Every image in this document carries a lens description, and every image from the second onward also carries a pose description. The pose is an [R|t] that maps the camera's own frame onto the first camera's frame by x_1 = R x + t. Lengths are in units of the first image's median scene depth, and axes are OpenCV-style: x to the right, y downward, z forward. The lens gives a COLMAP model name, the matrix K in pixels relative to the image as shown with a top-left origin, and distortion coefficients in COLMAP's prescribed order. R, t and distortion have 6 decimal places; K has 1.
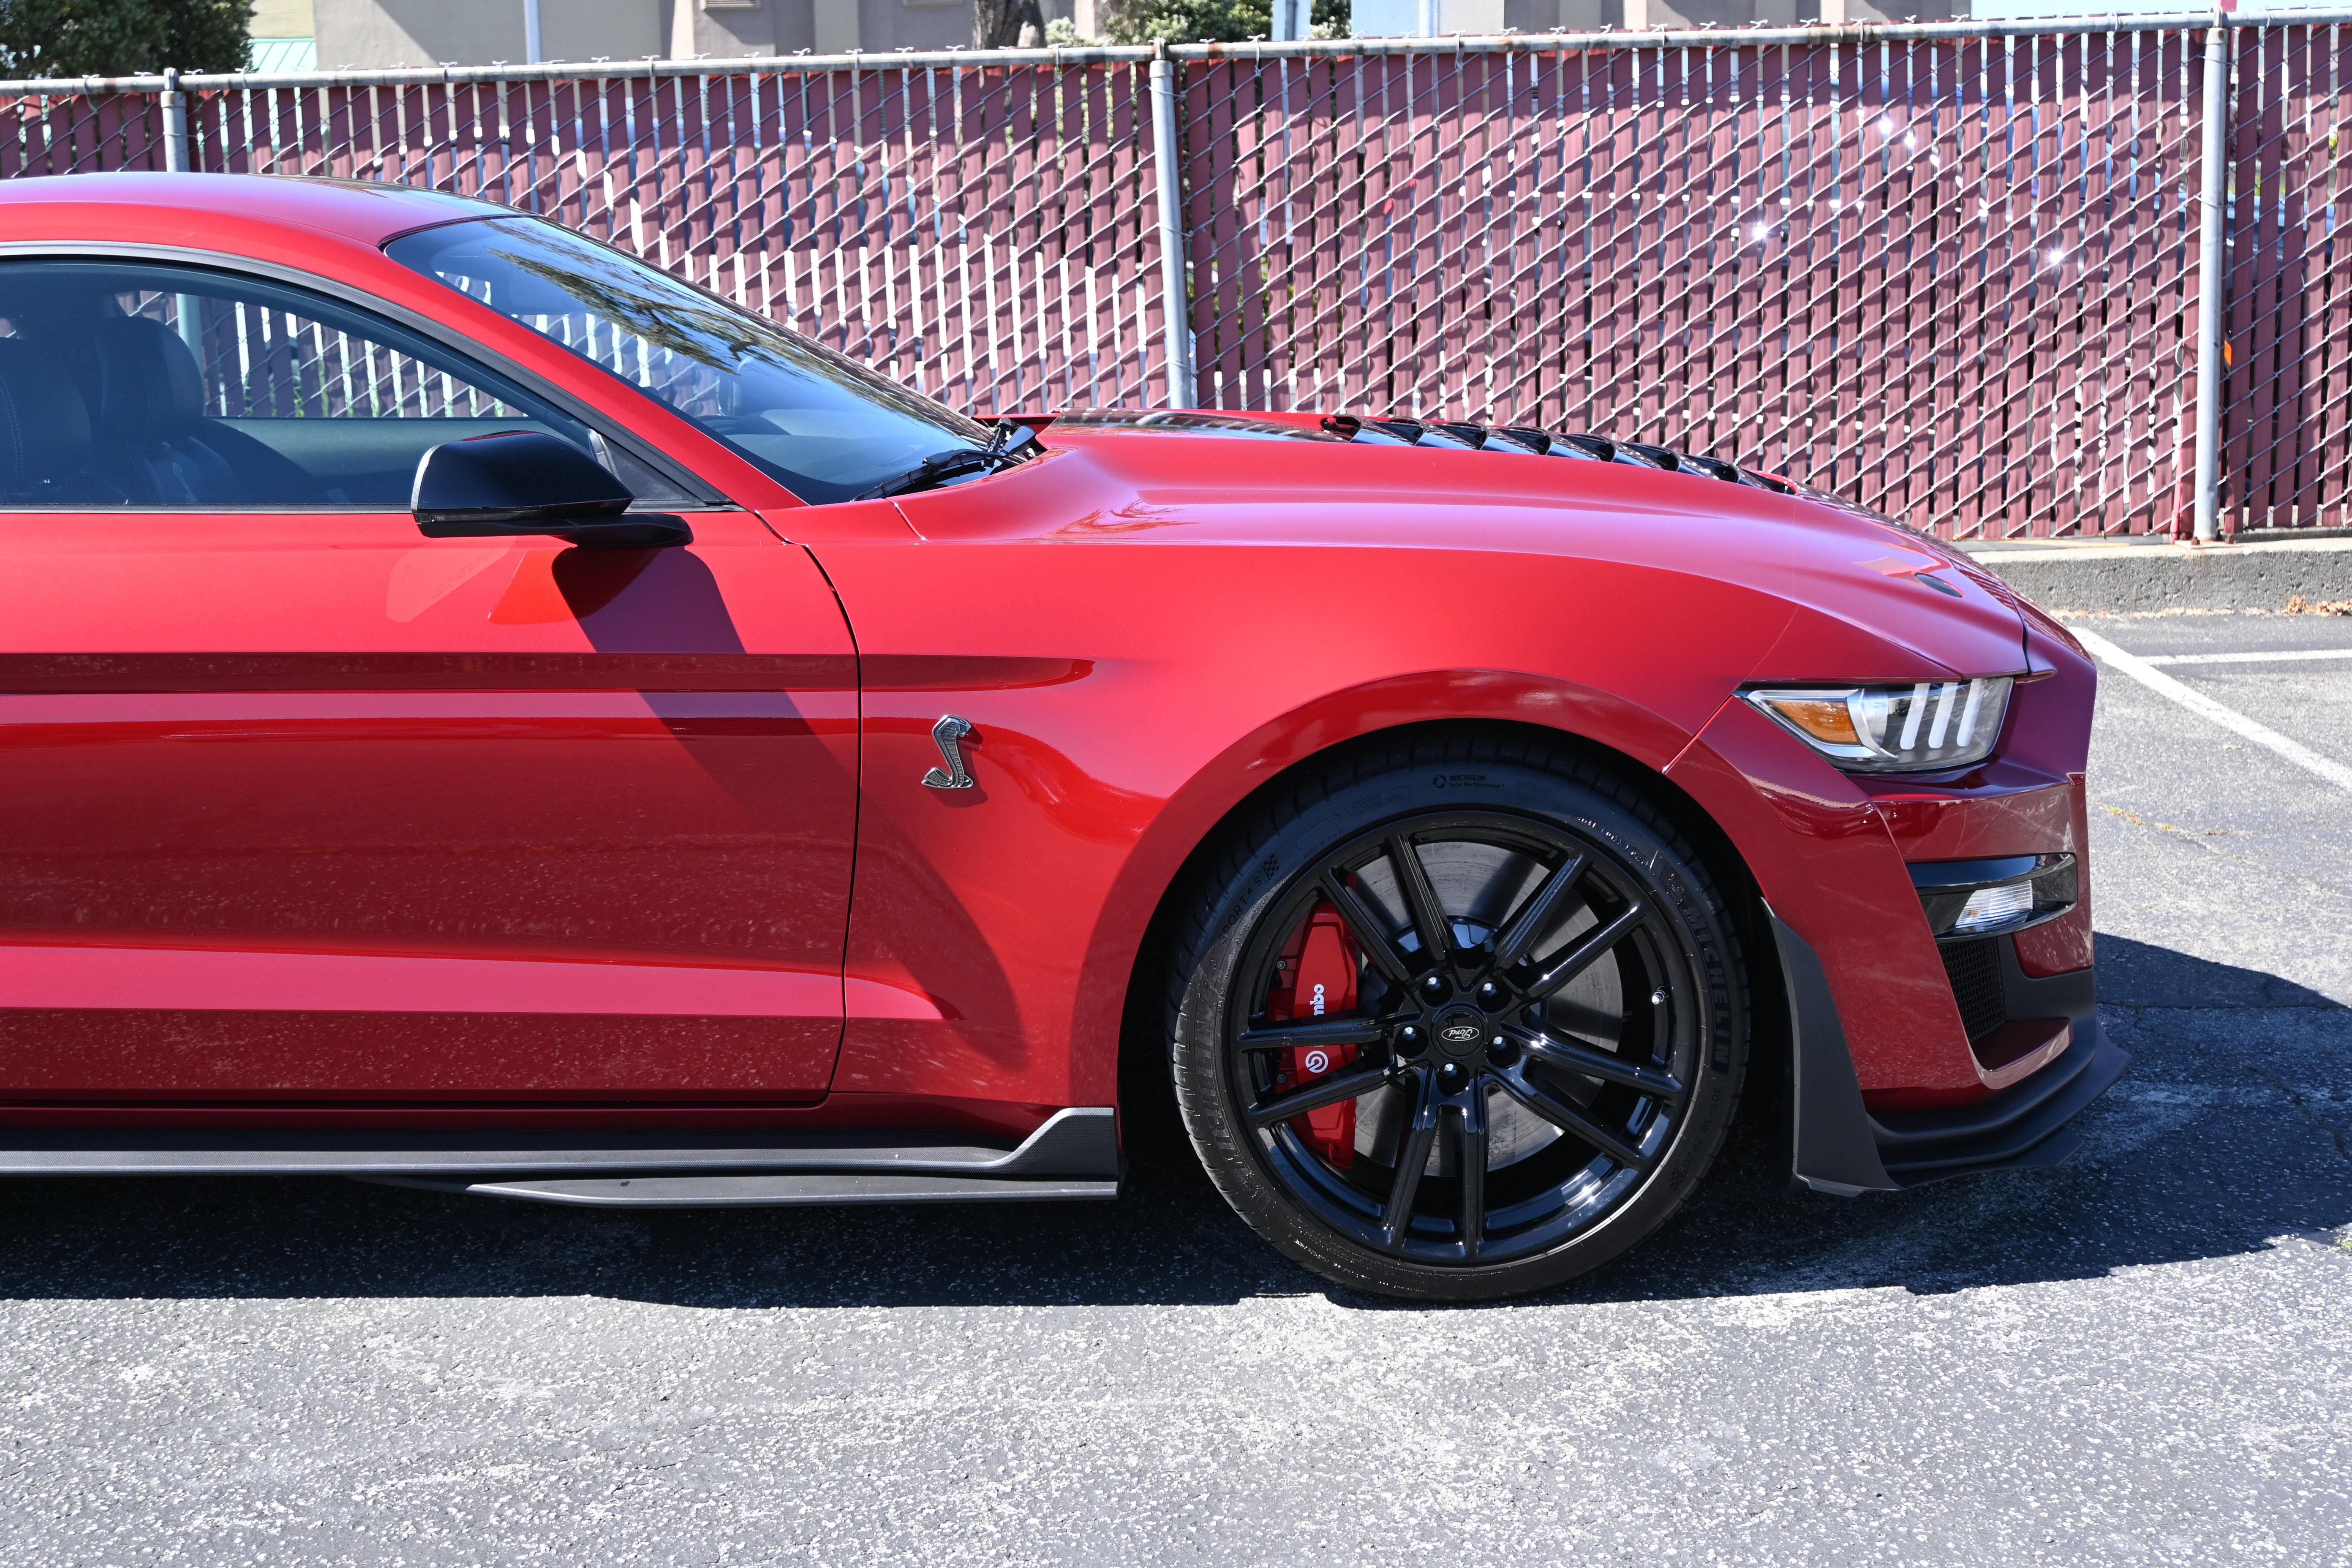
lens RADIAL K [[2974.6, 0, 1189.1], [0, 2974.6, 770.2], [0, 0, 1]] dist [-0.004947, 0.000000]
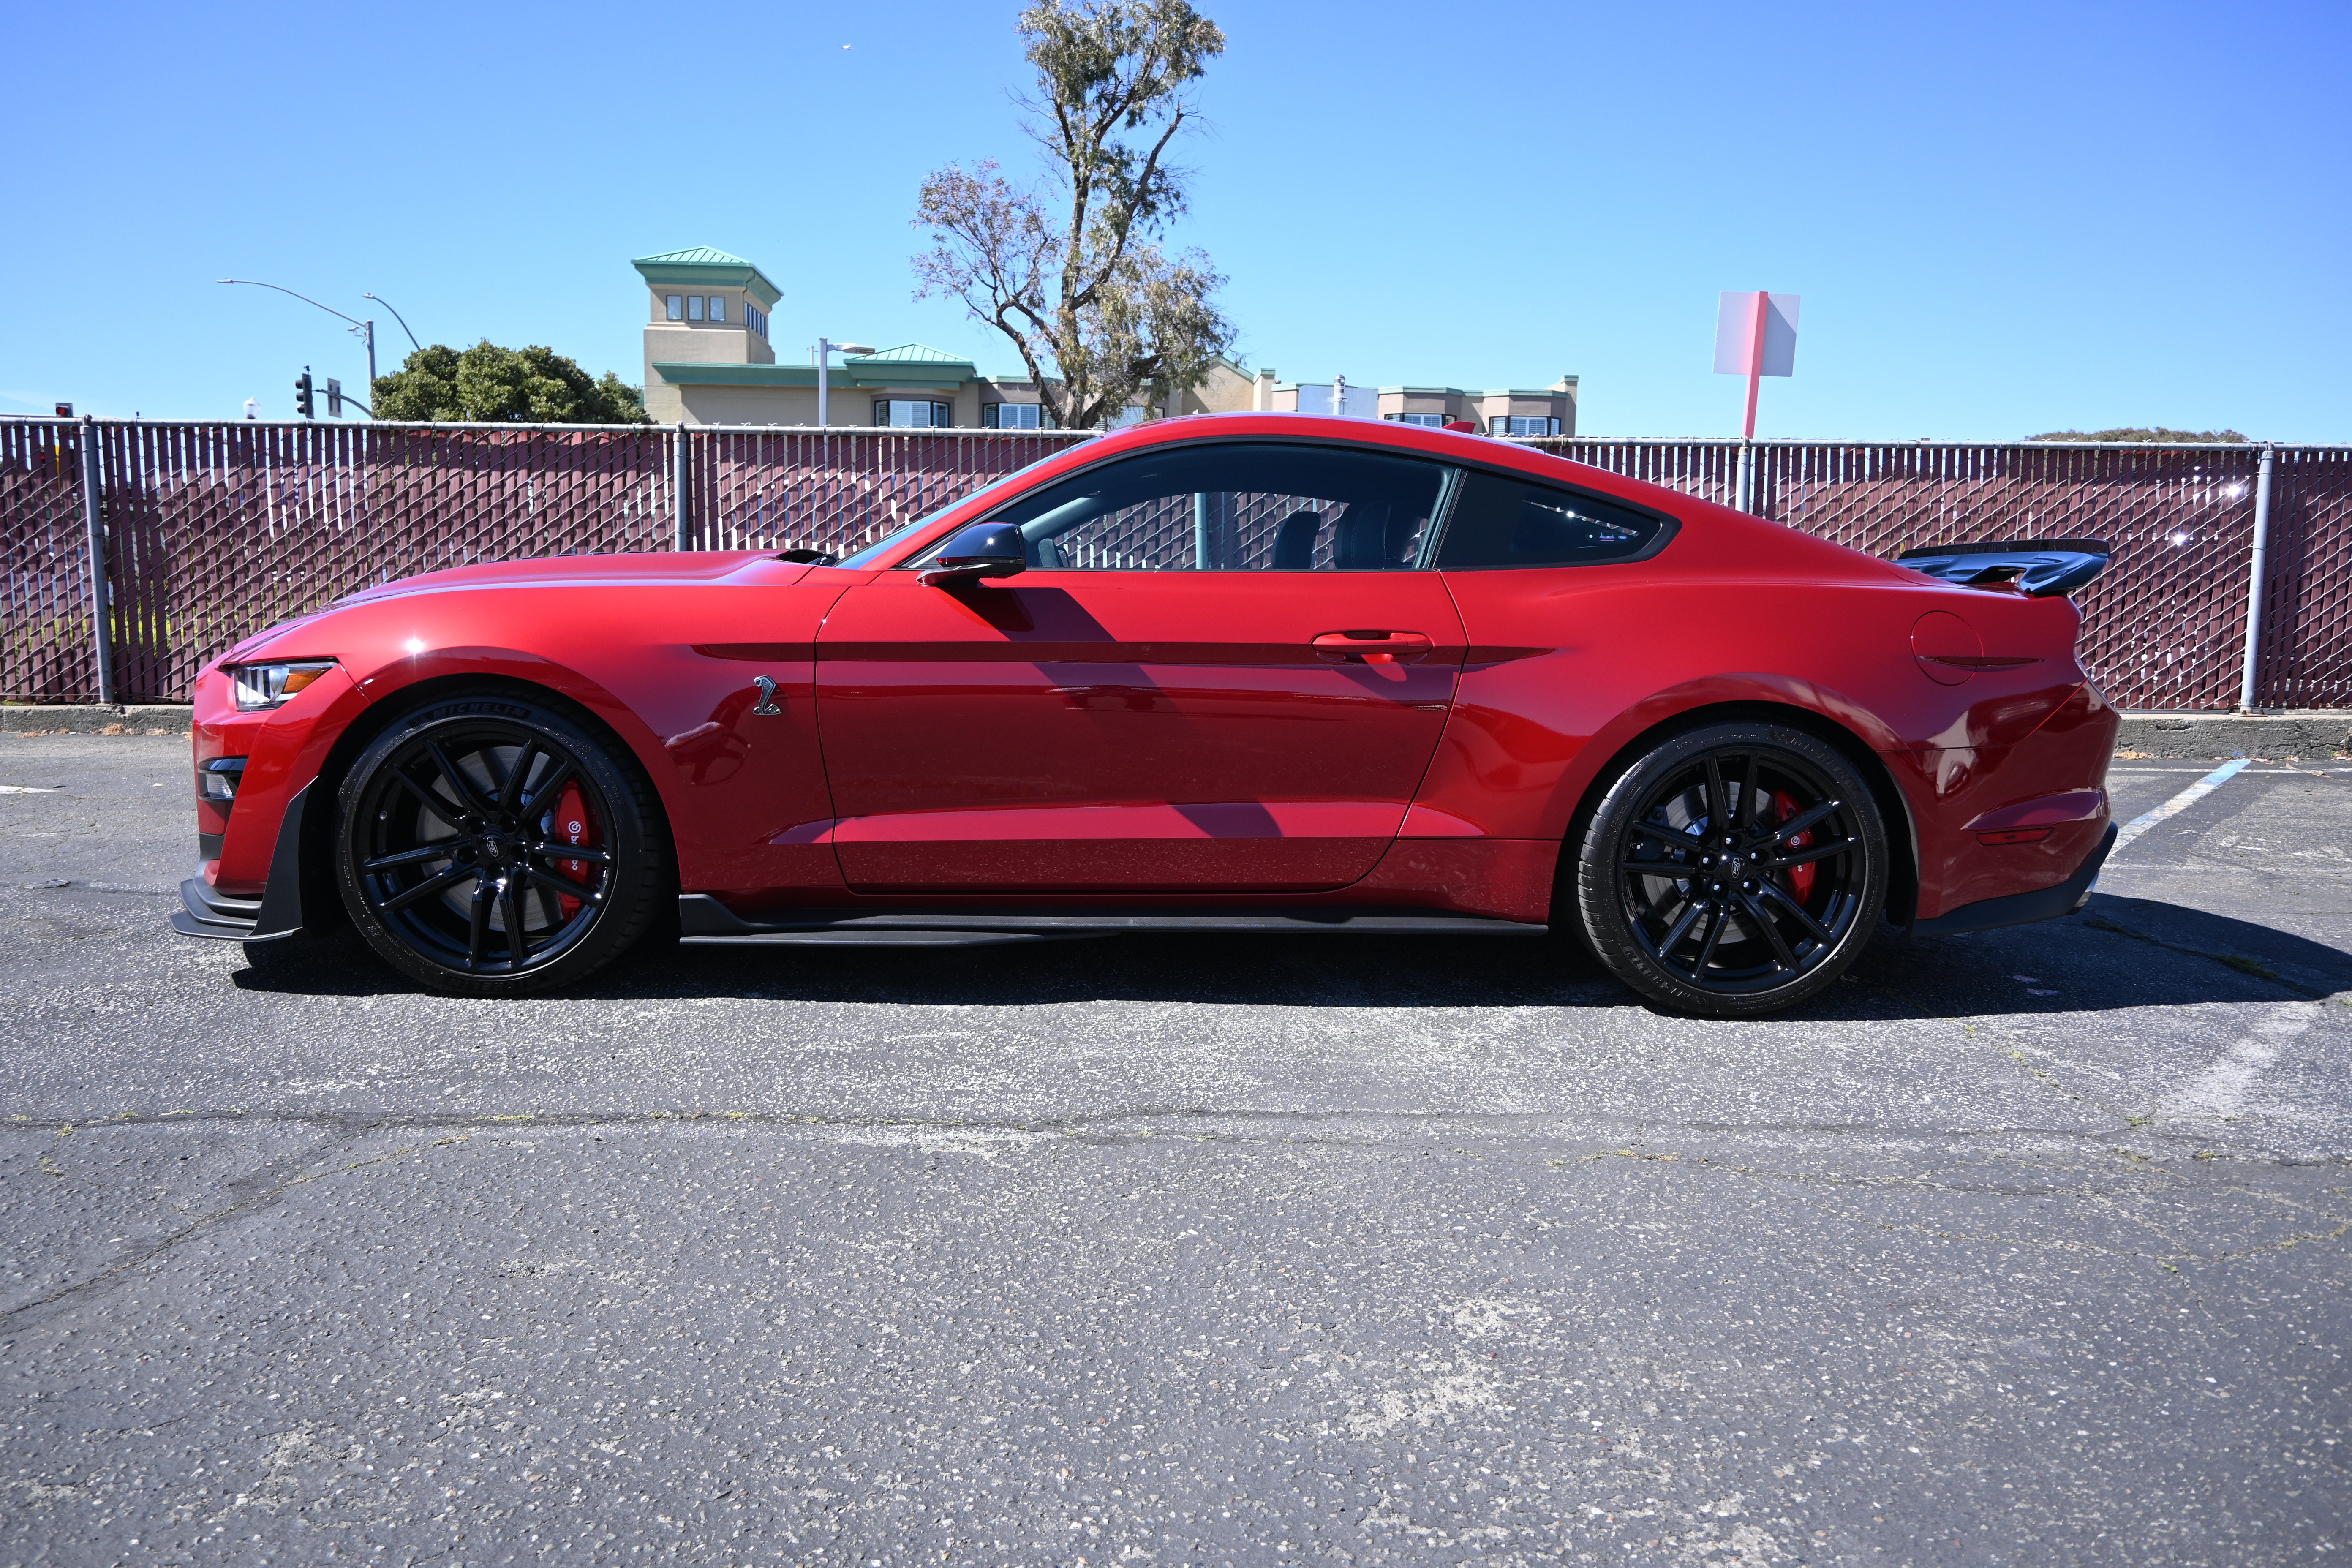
lens RADIAL K [[1626.4, 0, 1183.0], [0, 1626.4, 785.6], [0, 0, 1]] dist [-0.005436, 0.002520]
pose [[0.998899, 0.036033, 0.030043, -0.058183], [-0.034150, 0.997553, -0.061001, 0.064253], [-0.032167, 0.059908, 0.997685, -0.042539]]
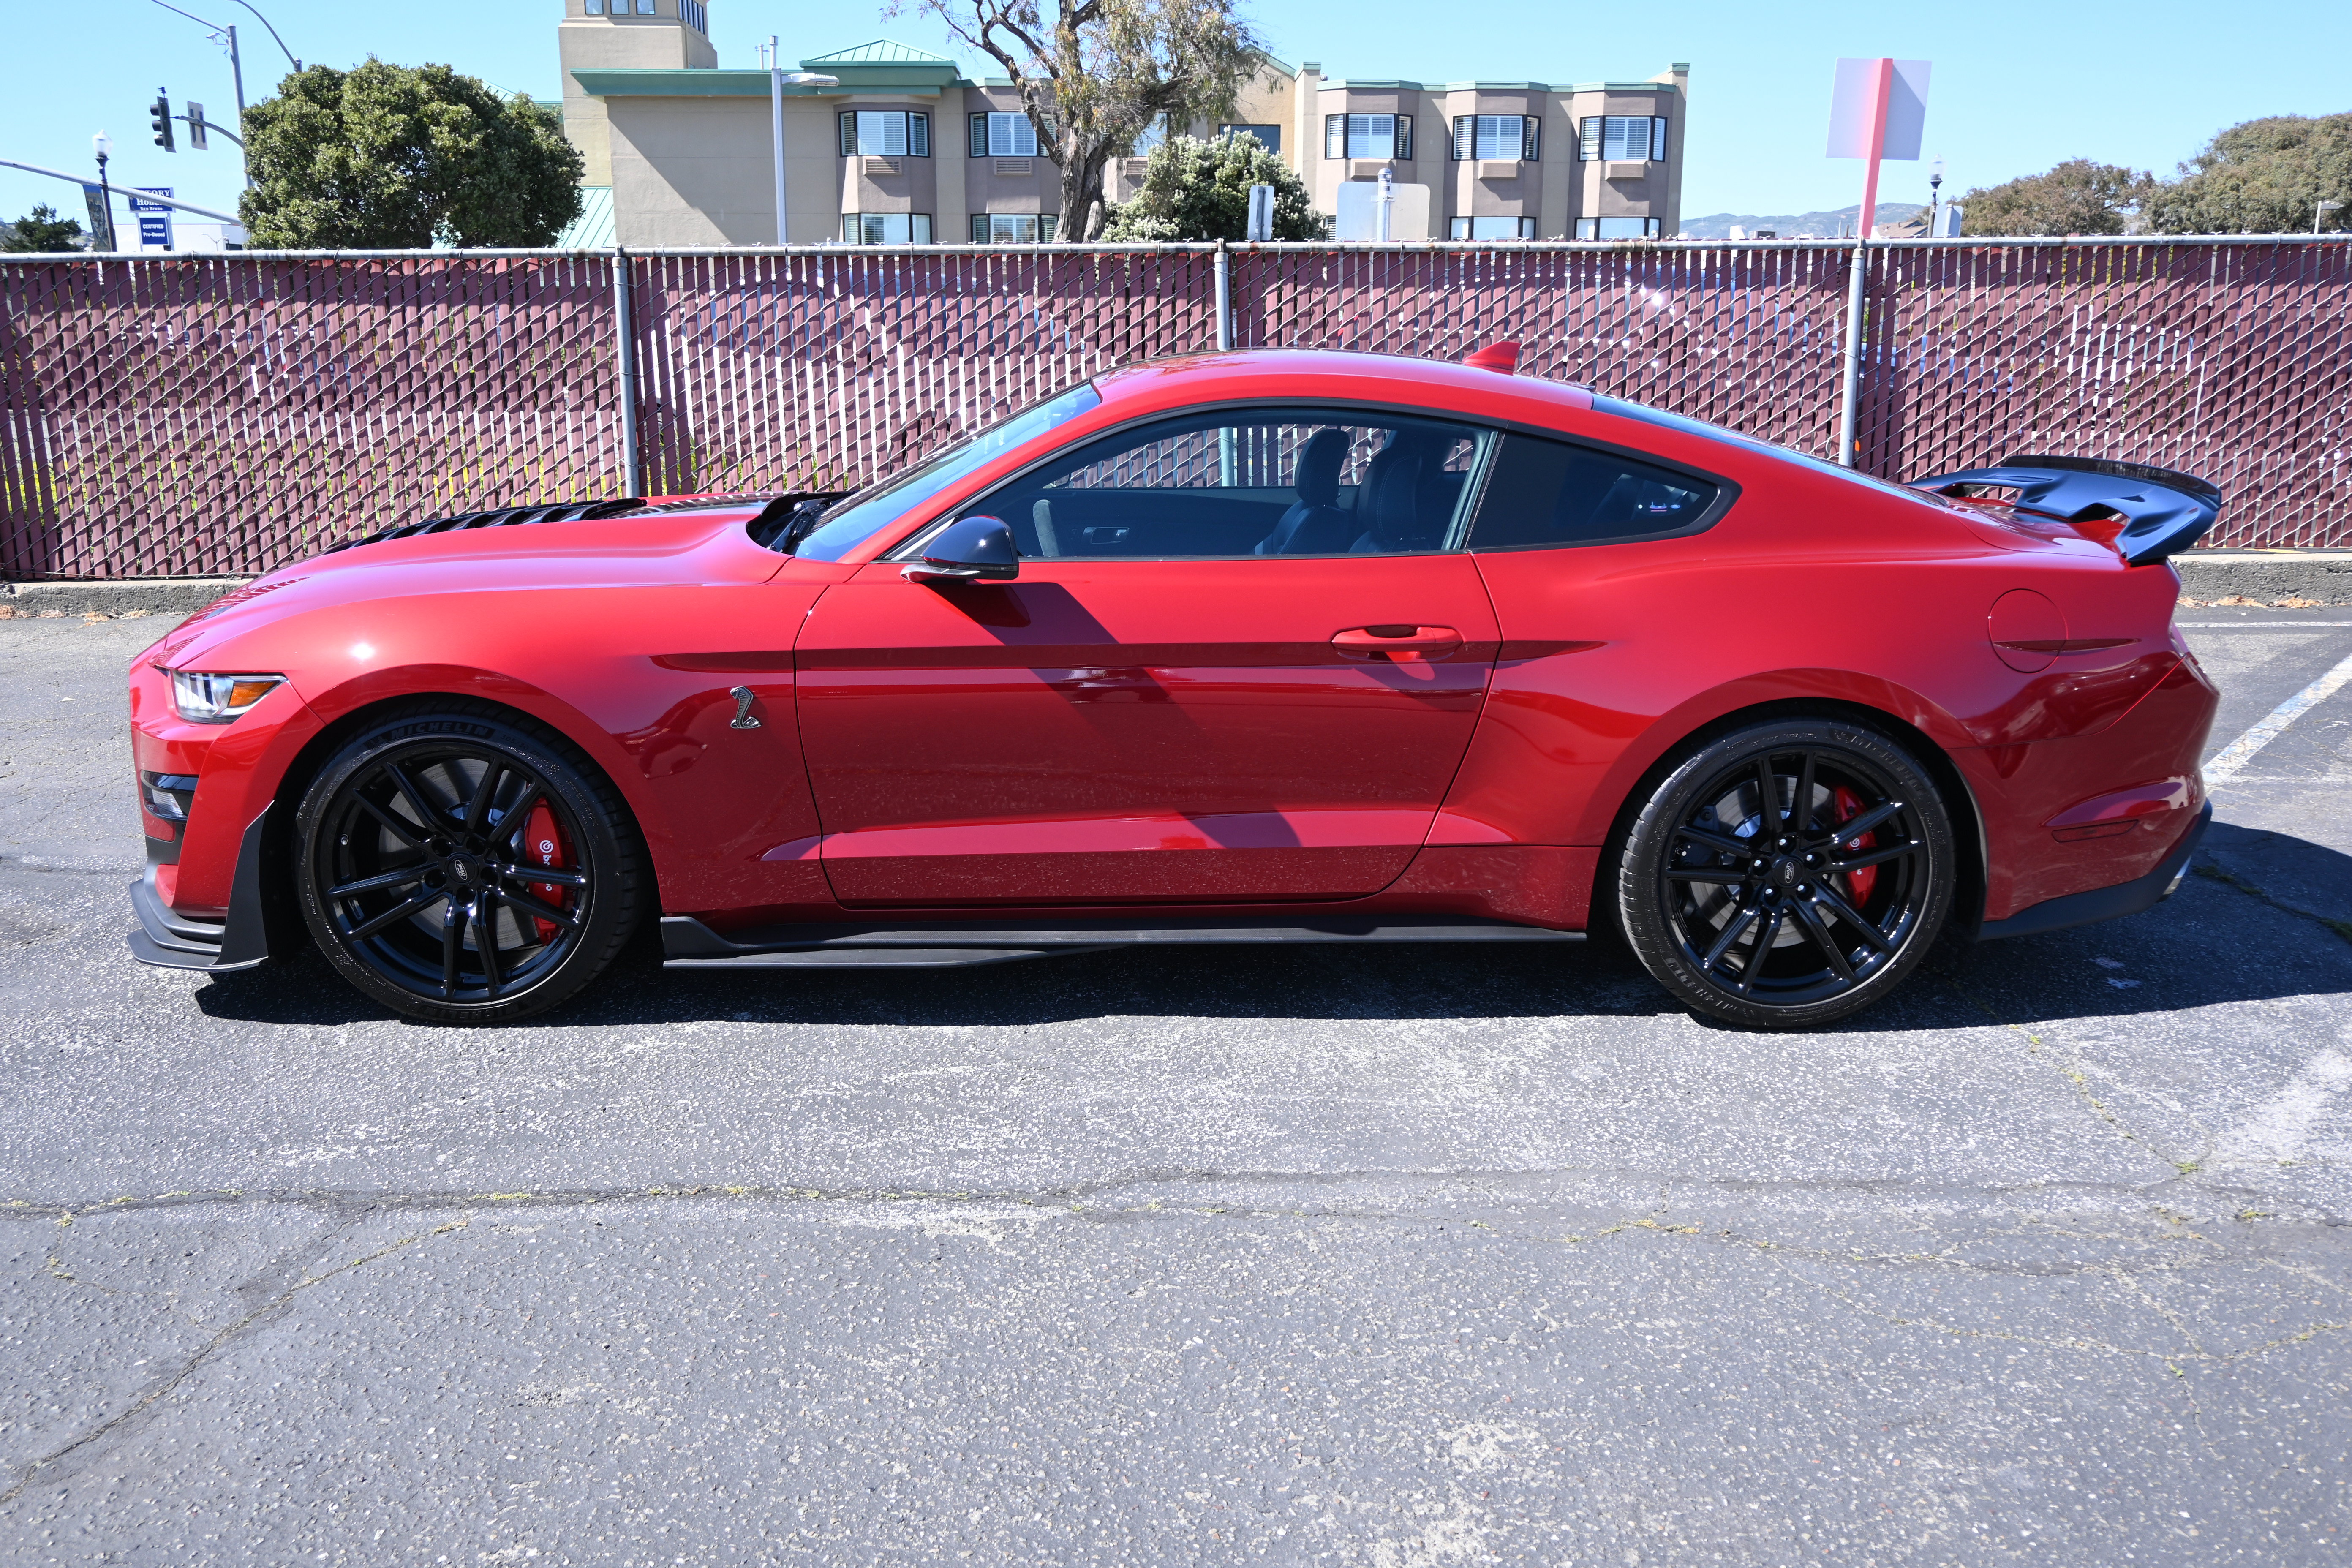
lens RADIAL K [[1910.0, 0, 1185.8], [0, 1910.0, 782.4], [0, 0, 1]] dist [-0.018017, 0.014291]
pose [[0.999659, 0.020379, 0.016305, -0.053784], [-0.021291, 0.998100, 0.057828, -0.008461], [-0.015096, -0.058155, 0.998193, -0.093519]]
